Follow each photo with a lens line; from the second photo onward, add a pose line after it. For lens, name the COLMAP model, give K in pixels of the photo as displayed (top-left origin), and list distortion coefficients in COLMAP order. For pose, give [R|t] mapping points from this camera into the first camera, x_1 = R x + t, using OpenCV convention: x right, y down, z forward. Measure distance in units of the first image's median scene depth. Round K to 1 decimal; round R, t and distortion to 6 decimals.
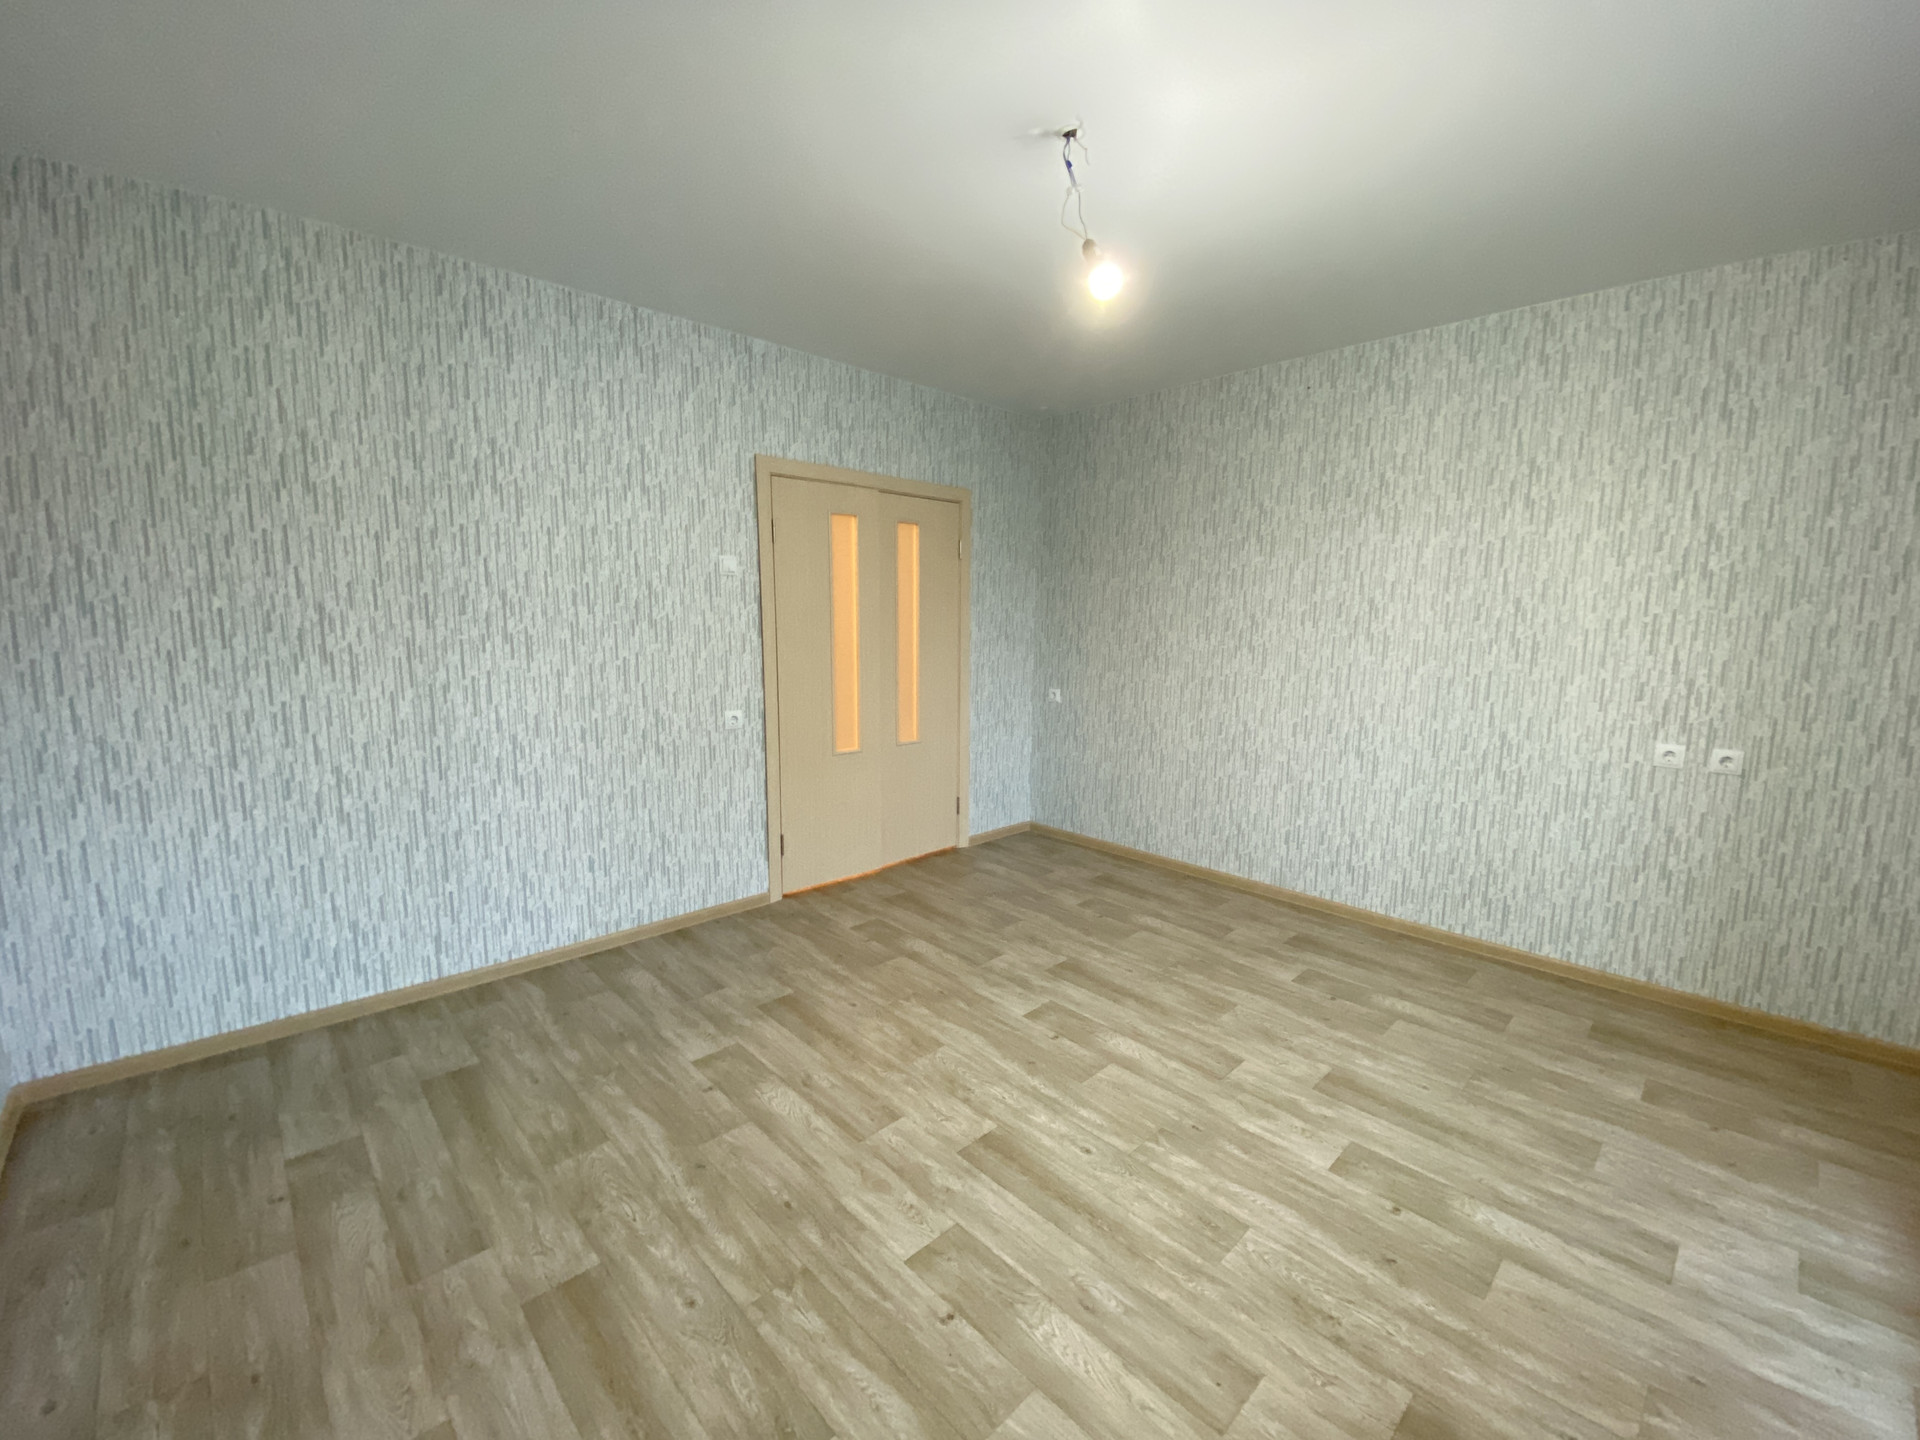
lens RADIAL K [[751.4, 0, 946.5], [0, 751.4, 741.2], [0, 0, 1]] dist [-0.038231, -0.000022]
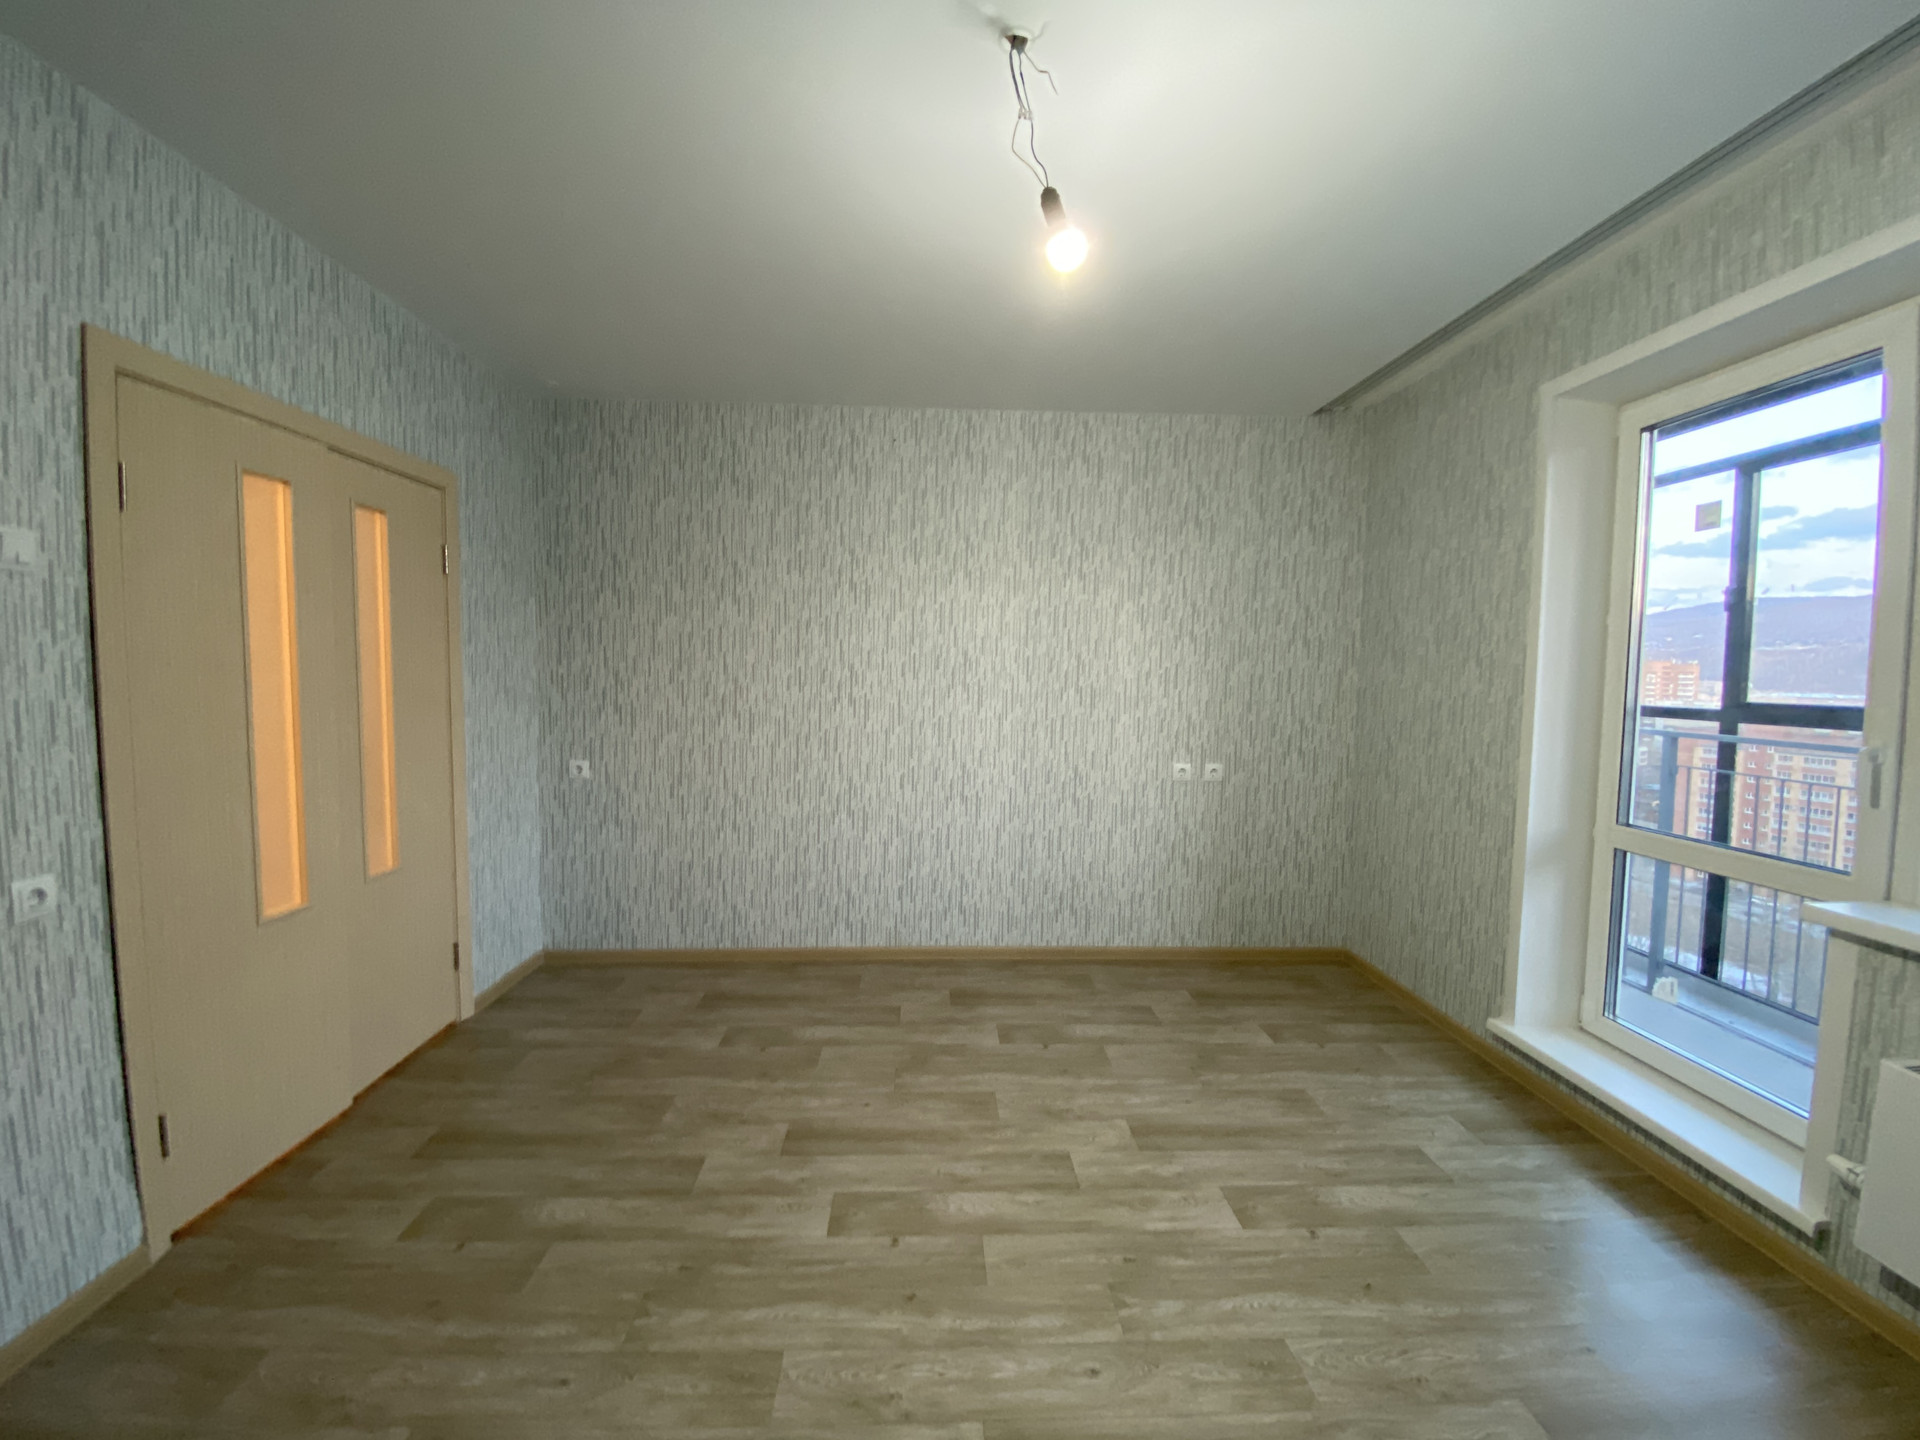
lens RADIAL K [[780.3, 0, 958.9], [0, 780.3, 712.8], [0, 0, 1]] dist [0.038350, -0.031370]
pose [[0.644816, -0.037269, 0.763428, -0.255691], [0.111729, 0.992678, -0.045910, -0.048362], [-0.756127, 0.114901, 0.644259, 0.264829]]
